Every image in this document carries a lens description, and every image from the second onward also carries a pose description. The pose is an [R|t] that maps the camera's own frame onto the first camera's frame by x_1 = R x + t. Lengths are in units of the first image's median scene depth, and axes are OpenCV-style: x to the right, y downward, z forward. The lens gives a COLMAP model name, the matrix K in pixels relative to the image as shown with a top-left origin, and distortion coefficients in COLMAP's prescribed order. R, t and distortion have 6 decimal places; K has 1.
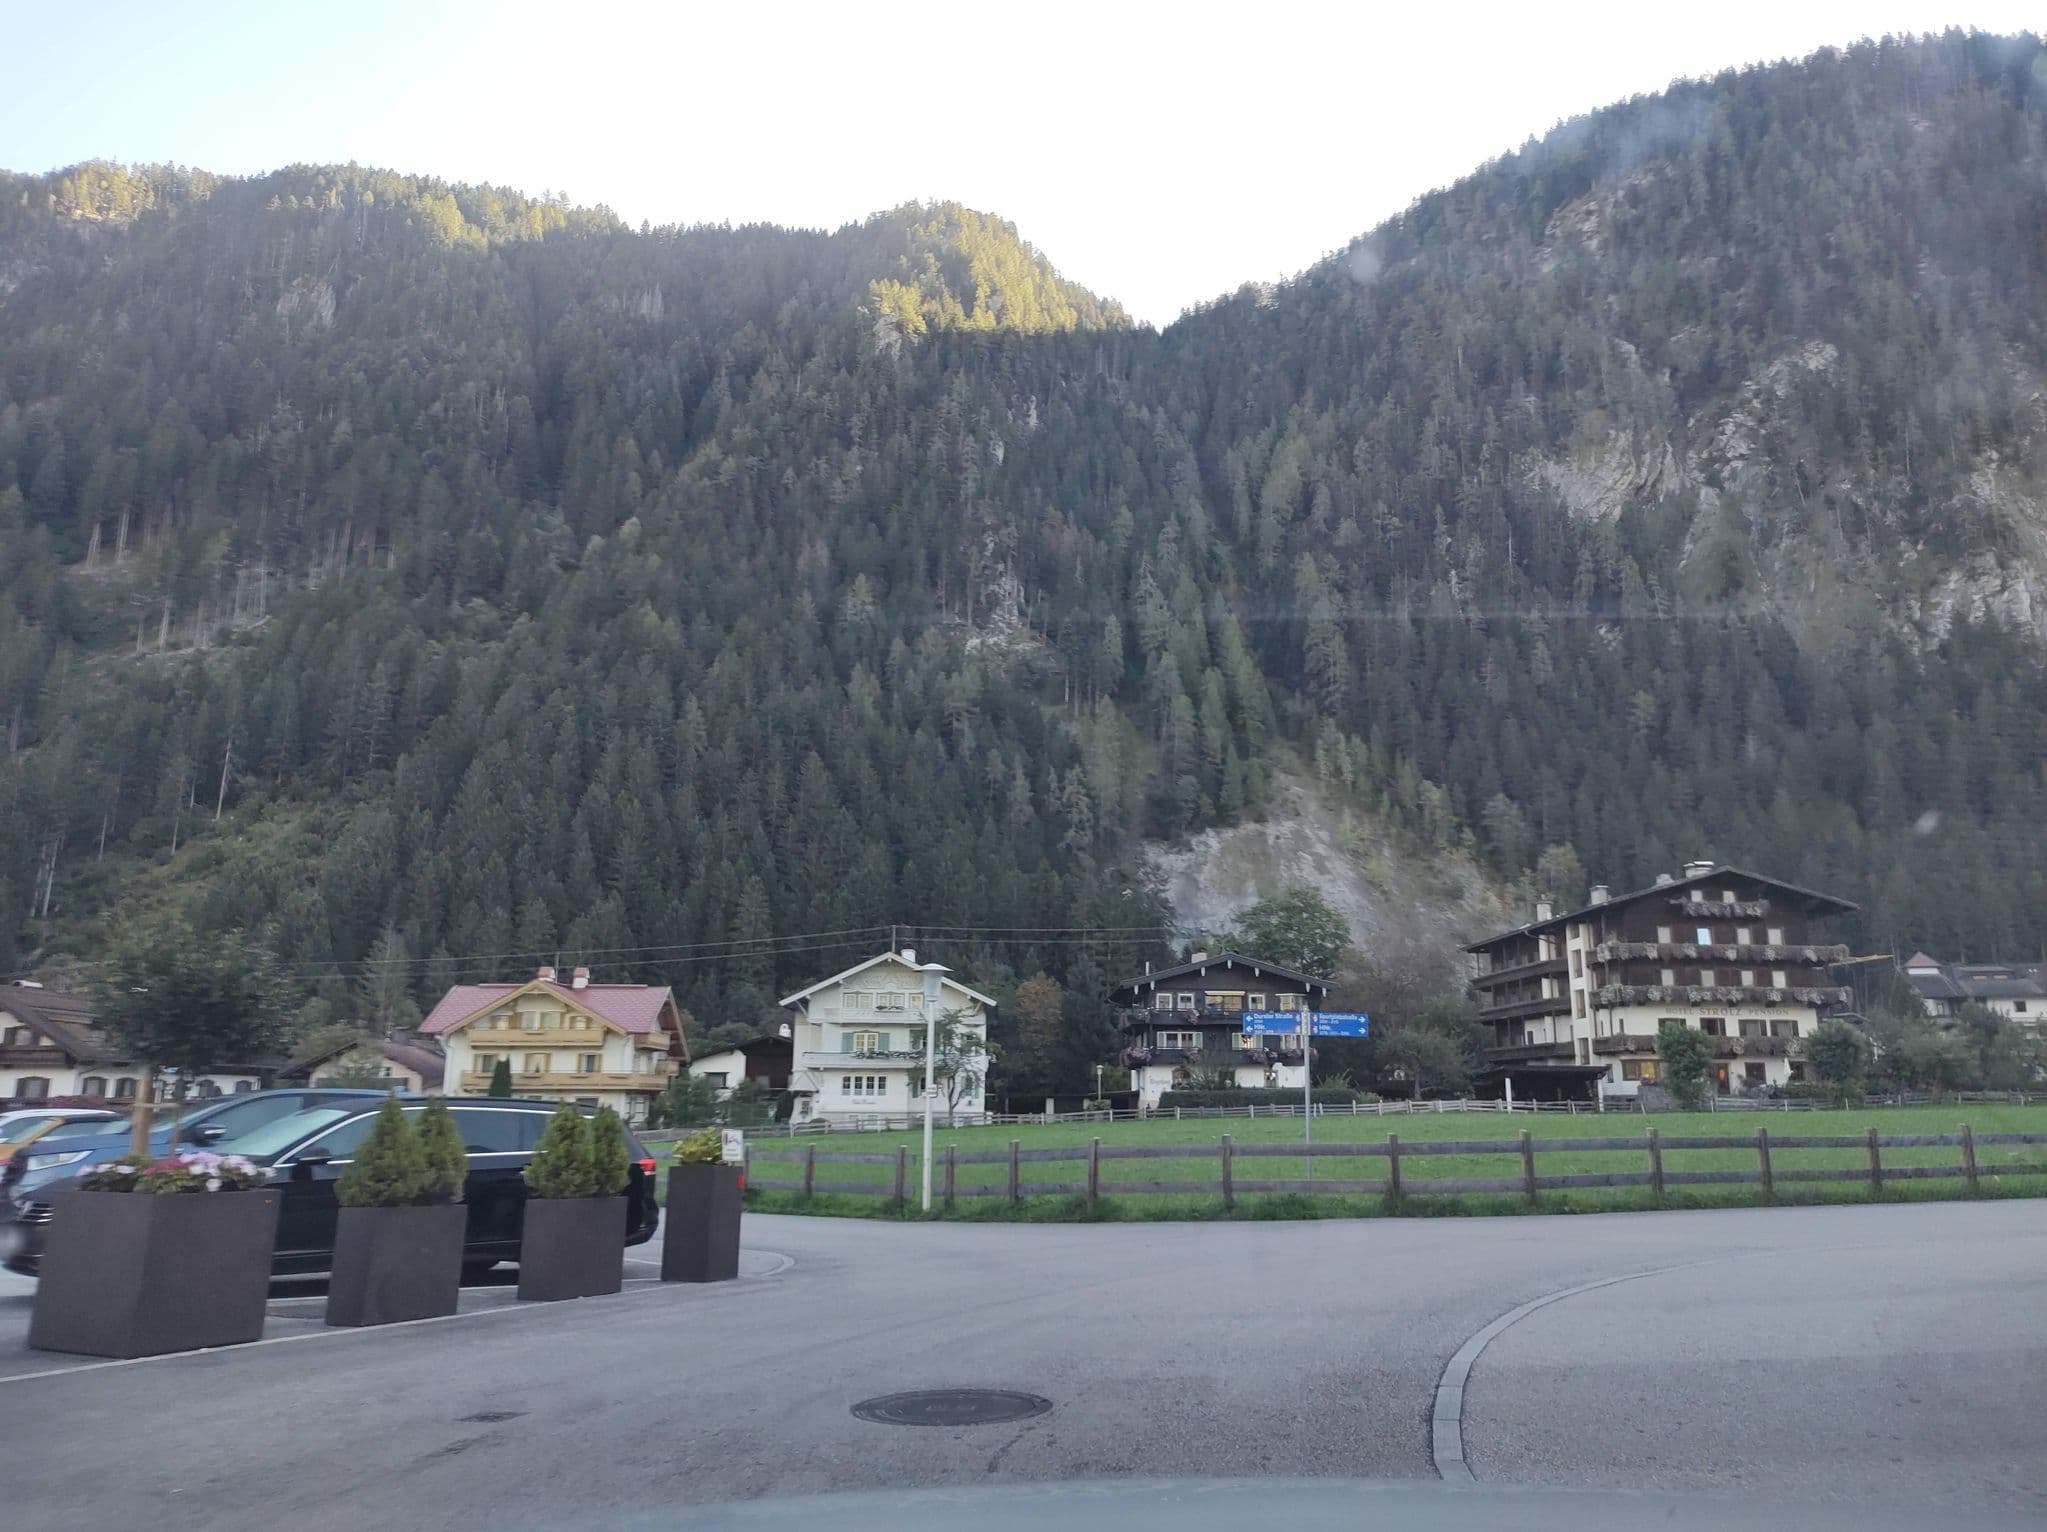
lens RADIAL K [[1503.7, 0, 1023.5], [0, 1503.7, 766.0], [0, 0, 1]] dist [0.053360, -0.106632]
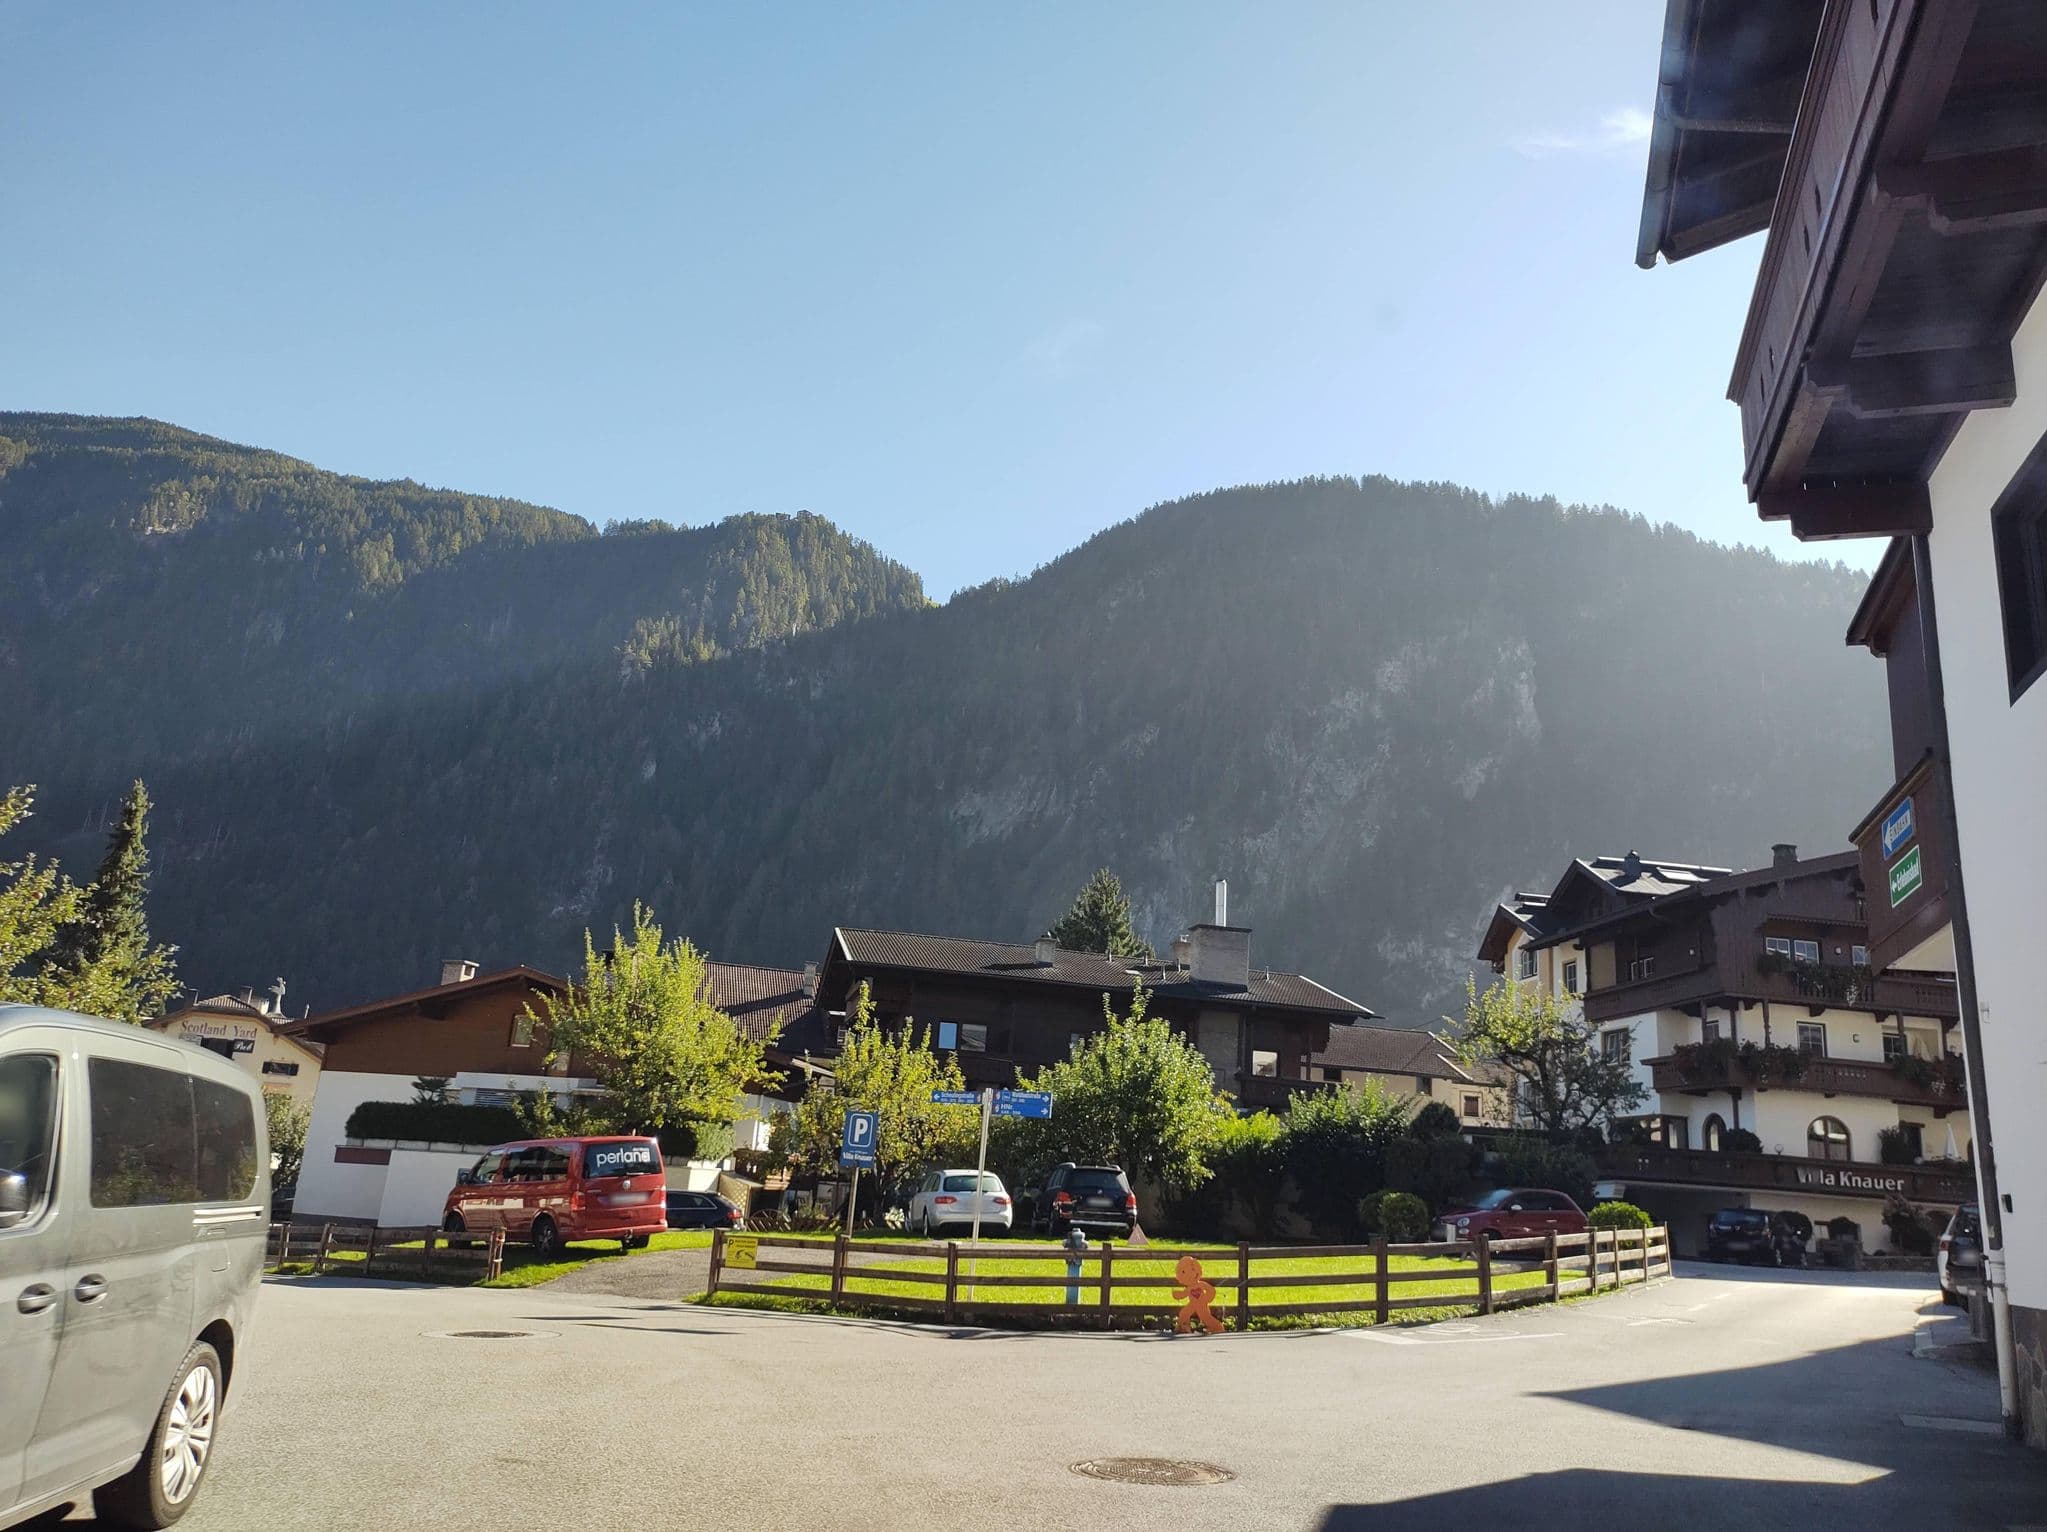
lens RADIAL K [[1456.6, 0, 1023.5], [0, 1456.6, 766.0], [0, 0, 1]] dist [0.038914, -0.050128]
pose [[0.995689, 0.051770, -0.076963, 0.437418], [-0.055679, 0.997219, -0.049546, -0.133596], [0.074184, 0.053618, 0.995802, -0.455625]]
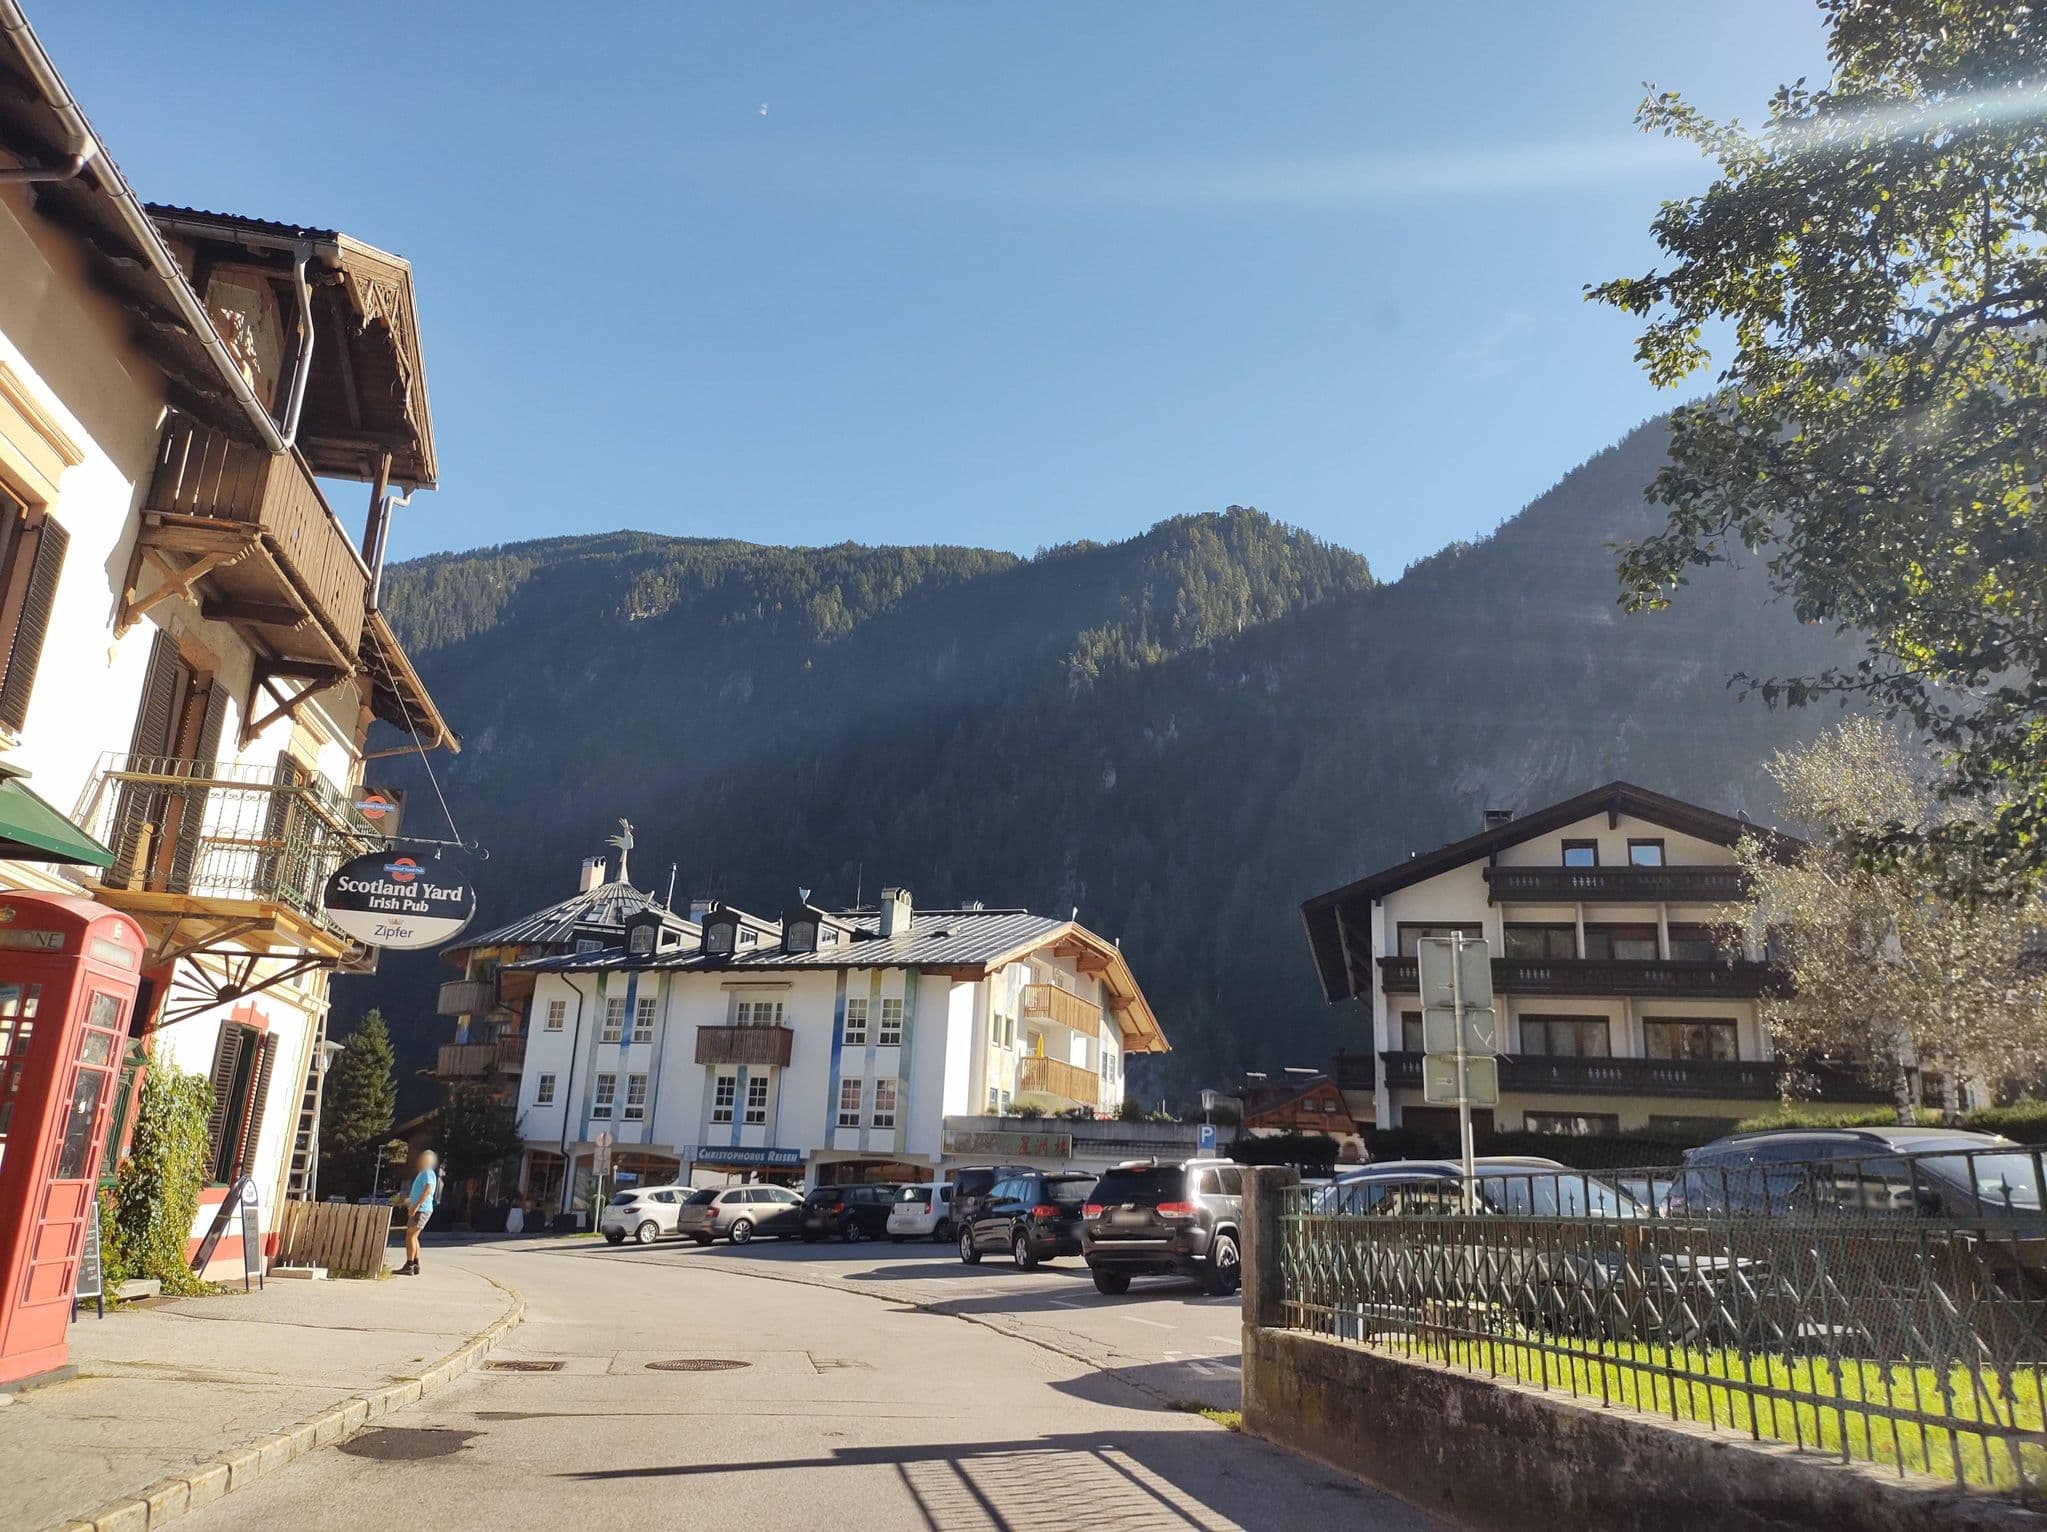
lens RADIAL K [[1456.6, 0, 1023.5], [0, 1456.6, 766.0], [0, 0, 1]] dist [0.038914, -0.050128]
pose [[0.929055, -0.058087, -0.365352, 0.382653], [0.034454, 0.996889, -0.070883, -0.102424], [0.368333, 0.053267, 0.928167, -0.339640]]
